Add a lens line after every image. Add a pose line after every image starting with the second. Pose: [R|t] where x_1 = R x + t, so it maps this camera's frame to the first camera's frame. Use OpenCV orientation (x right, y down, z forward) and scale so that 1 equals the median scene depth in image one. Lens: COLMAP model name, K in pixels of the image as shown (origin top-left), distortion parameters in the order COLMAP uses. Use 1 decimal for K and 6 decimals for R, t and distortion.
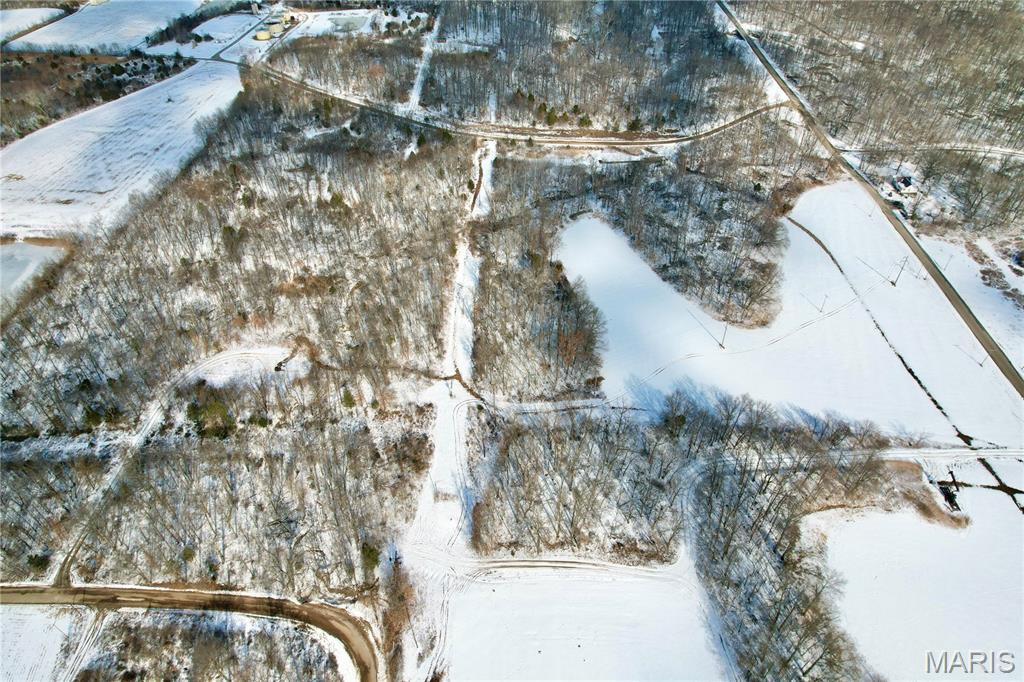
lens RADIAL K [[650.1, 0, 518.2], [0, 650.1, 354.1], [0, 0, 1]] dist [-0.079143, 0.068287]
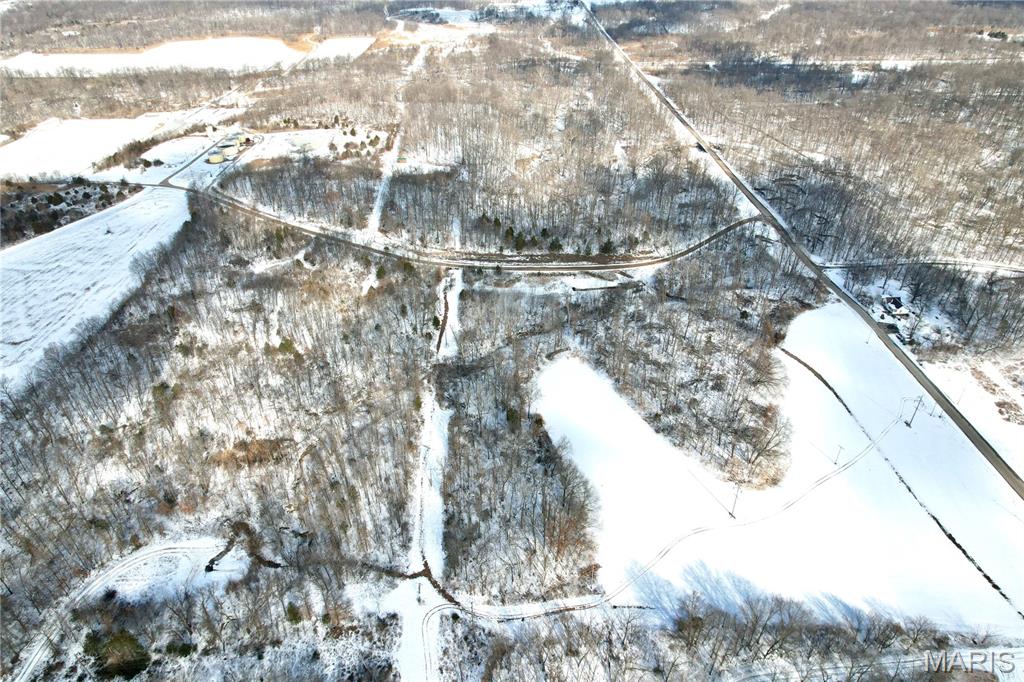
lens RADIAL K [[650.1, 0, 518.2], [0, 650.1, 354.1], [0, 0, 1]] dist [-0.079143, 0.068287]
pose [[0.998038, -0.034765, 0.052077, -0.006710], [0.041521, 0.989997, -0.134837, -0.094659], [-0.046869, 0.136735, 0.989498, 0.100201]]
